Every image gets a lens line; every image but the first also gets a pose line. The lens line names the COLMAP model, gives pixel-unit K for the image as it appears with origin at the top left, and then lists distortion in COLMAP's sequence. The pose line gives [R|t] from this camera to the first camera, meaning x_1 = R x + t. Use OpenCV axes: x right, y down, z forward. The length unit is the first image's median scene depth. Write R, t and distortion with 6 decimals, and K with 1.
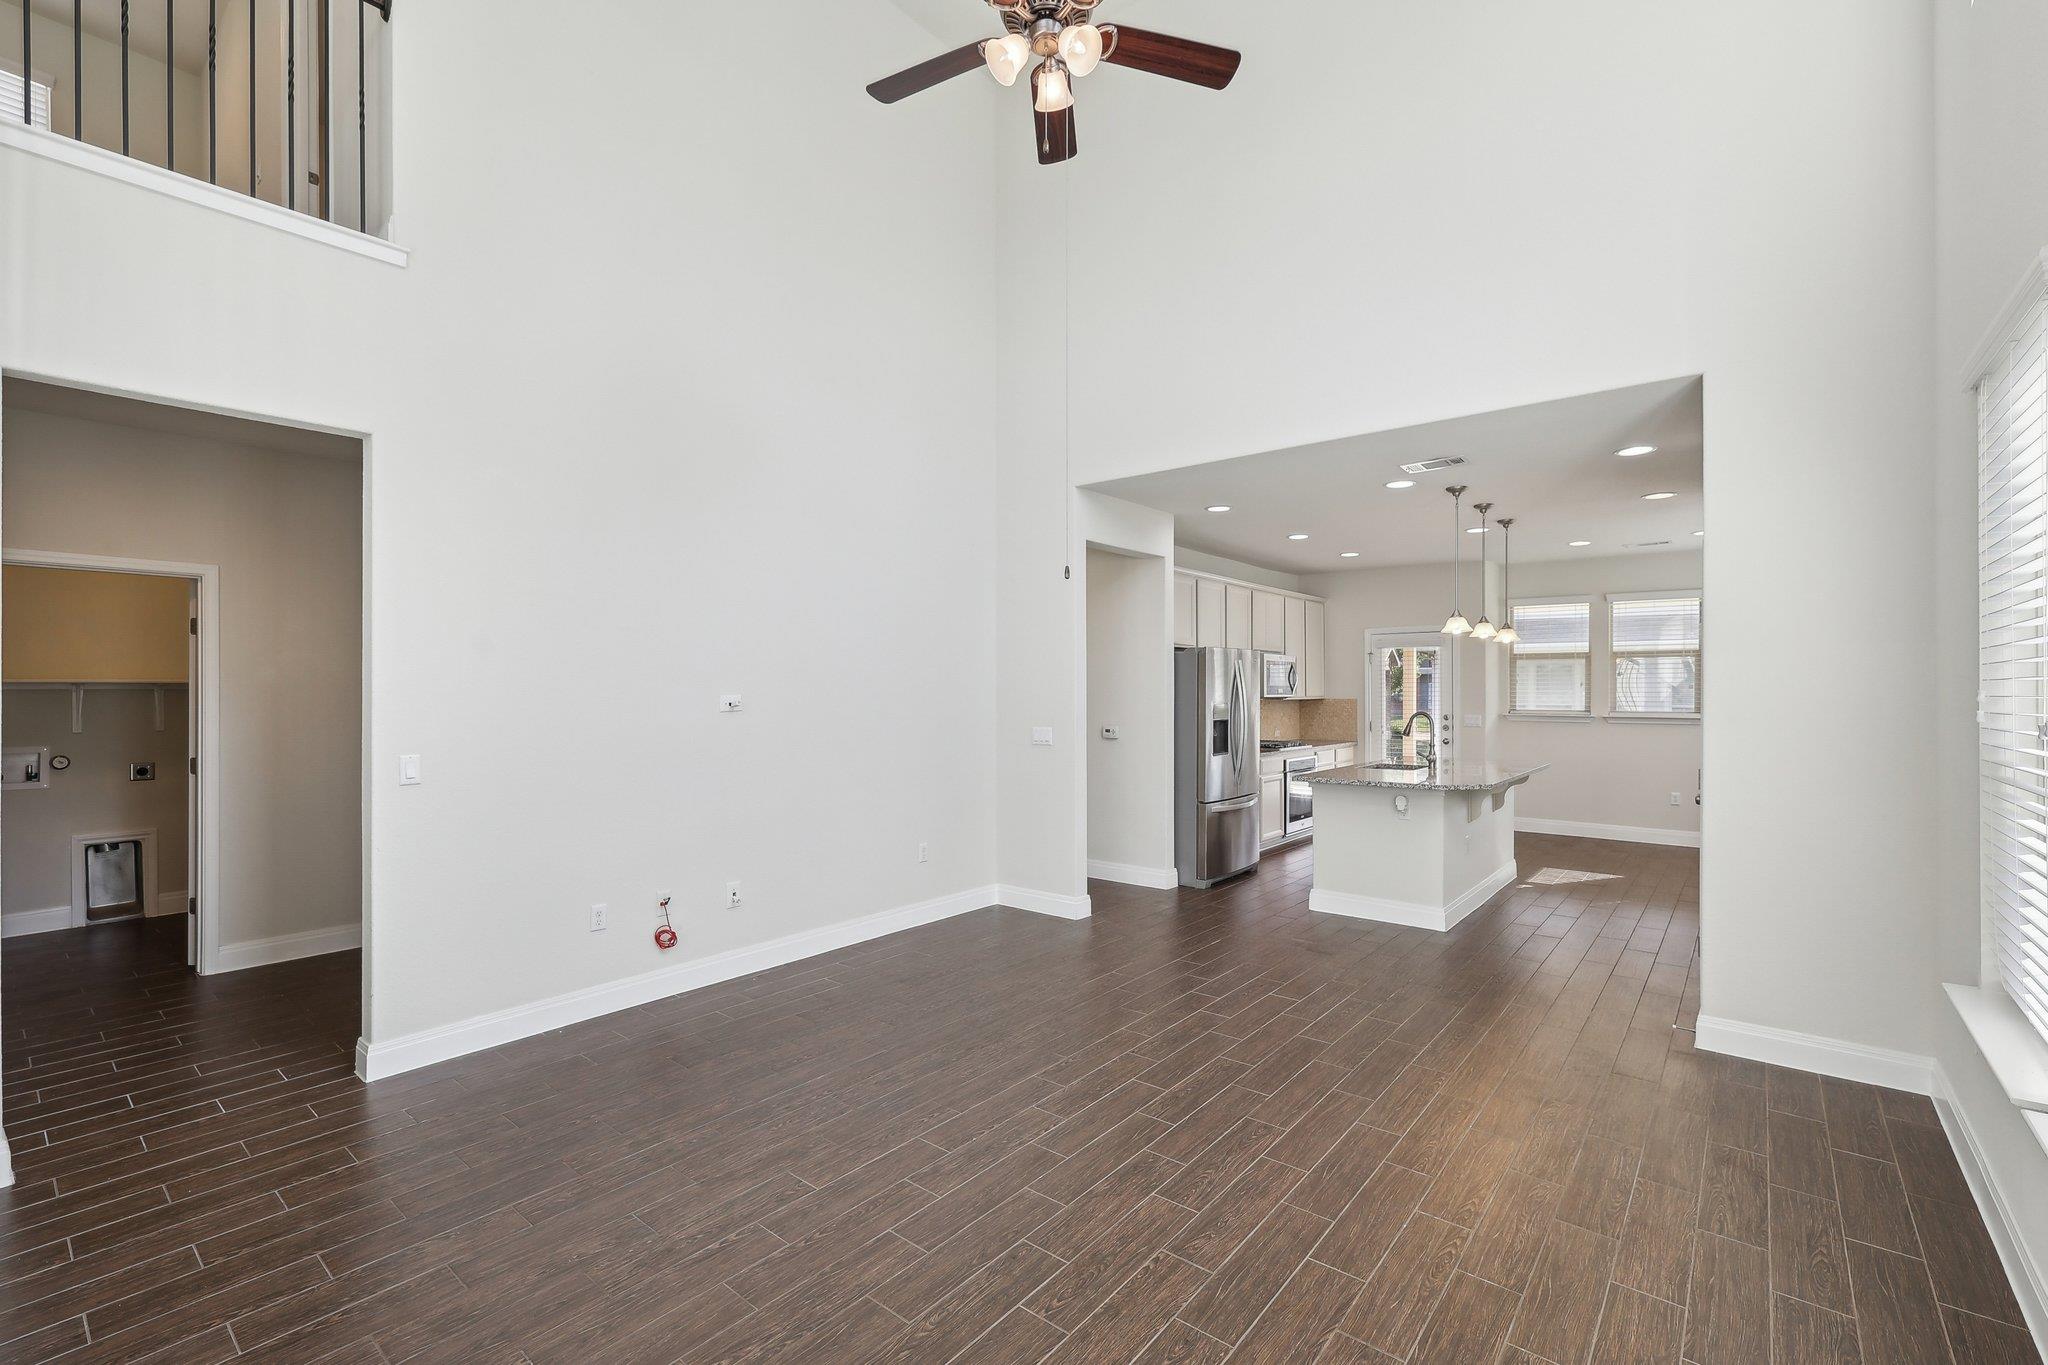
lens RADIAL K [[884.5, 0, 1025.1], [0, 884.5, 694.2], [0, 0, 1]] dist [0.002491, -0.000848]
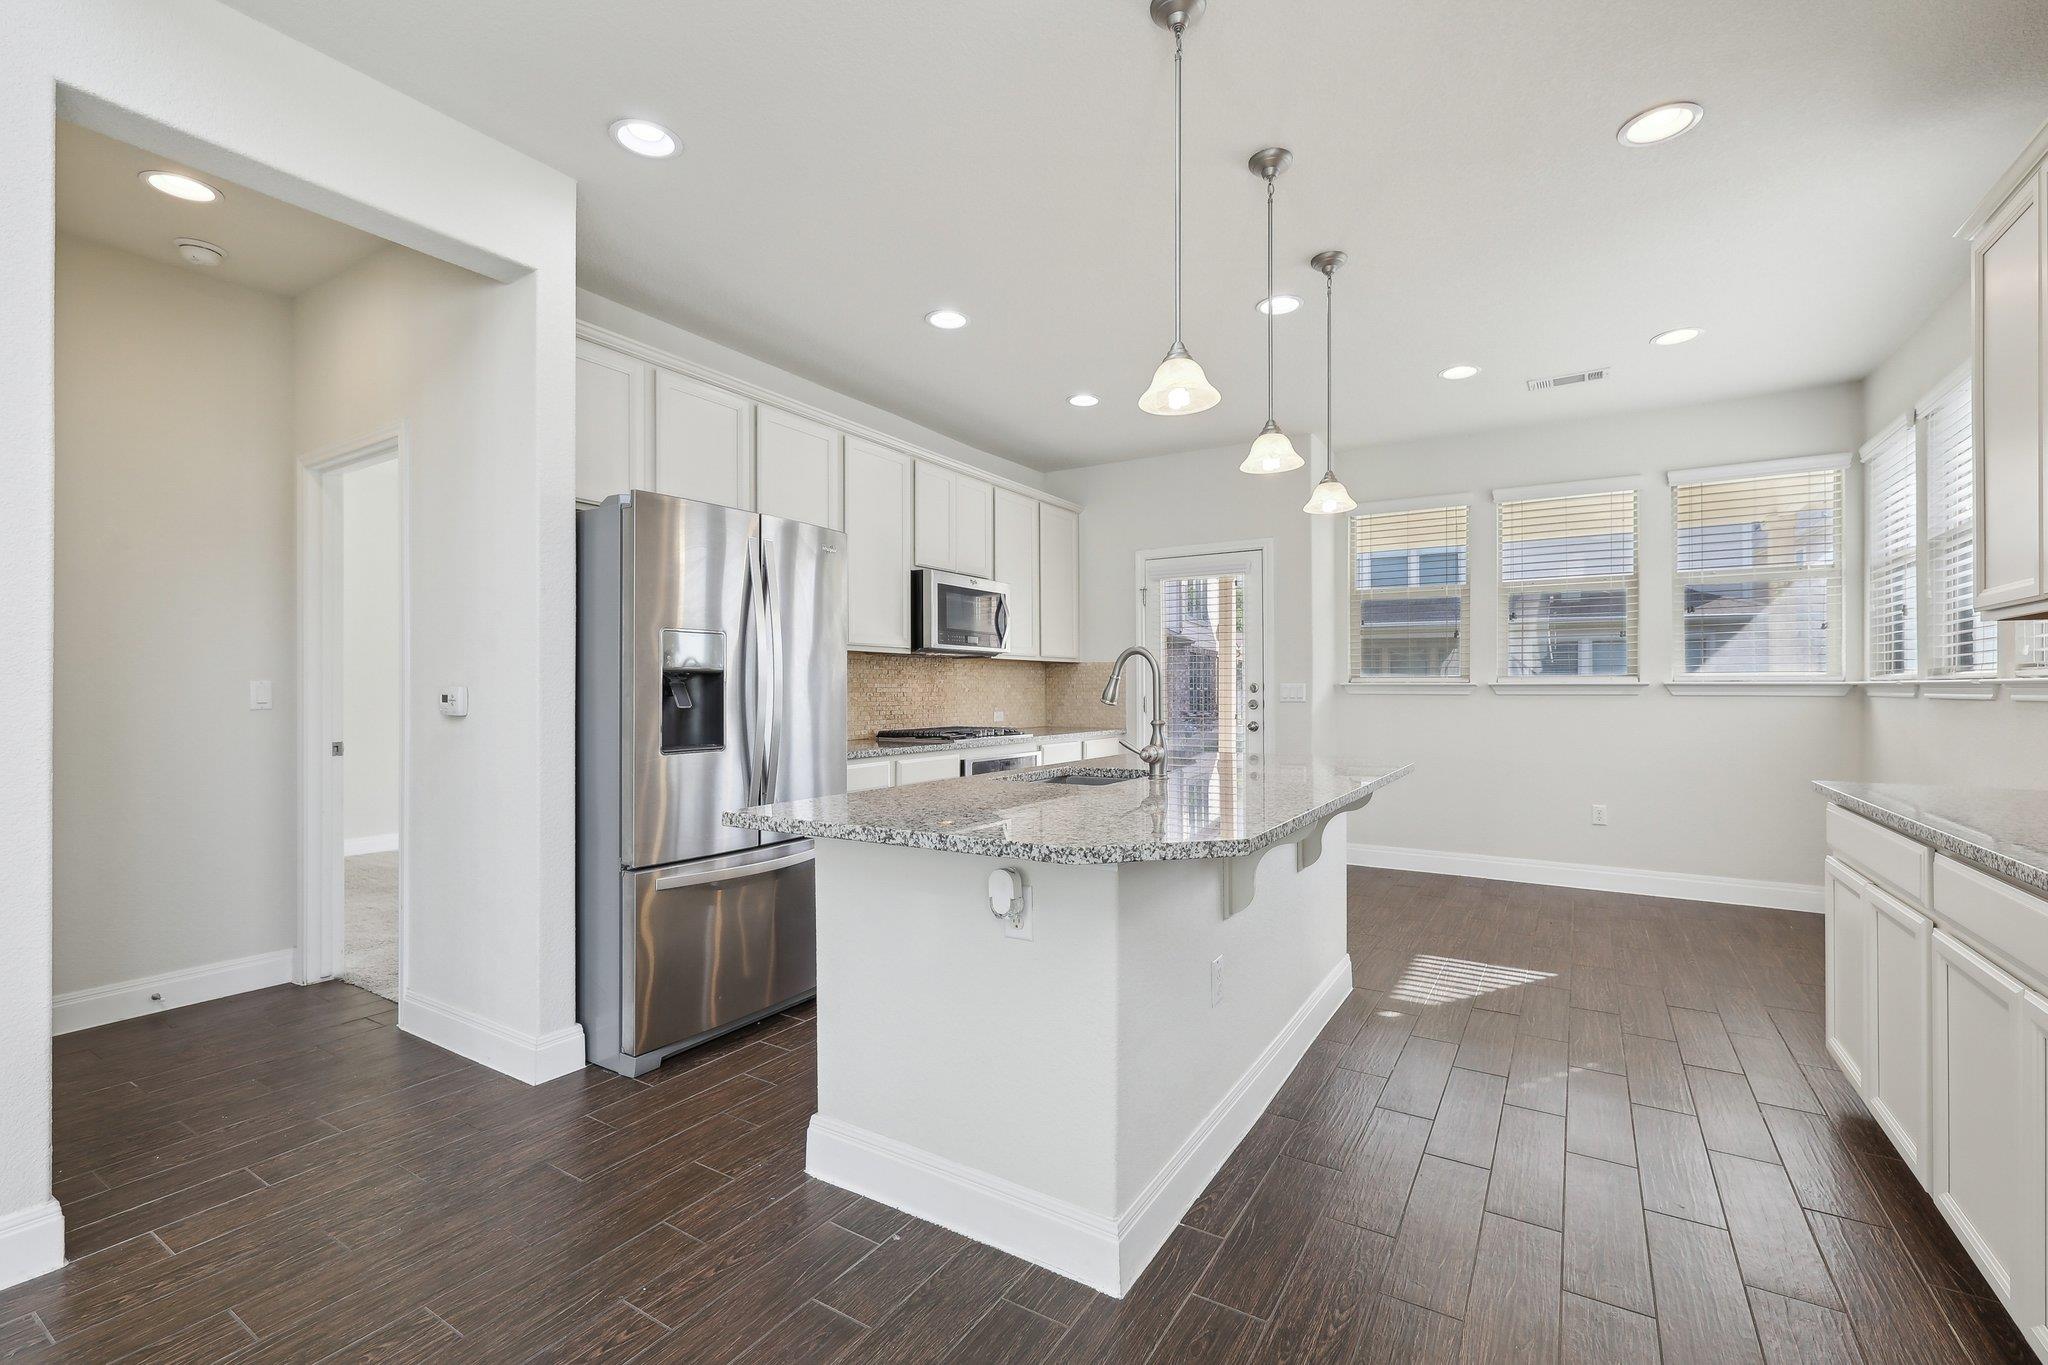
lens RADIAL K [[884.5, 0, 1032.3], [0, 884.5, 688.9], [0, 0, 1]] dist [0.002491, -0.000848]
pose [[0.990335, -0.001616, 0.138688, 0.300795], [0.002299, 0.999986, -0.004766, 0.037799], [-0.138679, 0.005038, 0.990325, 0.518390]]
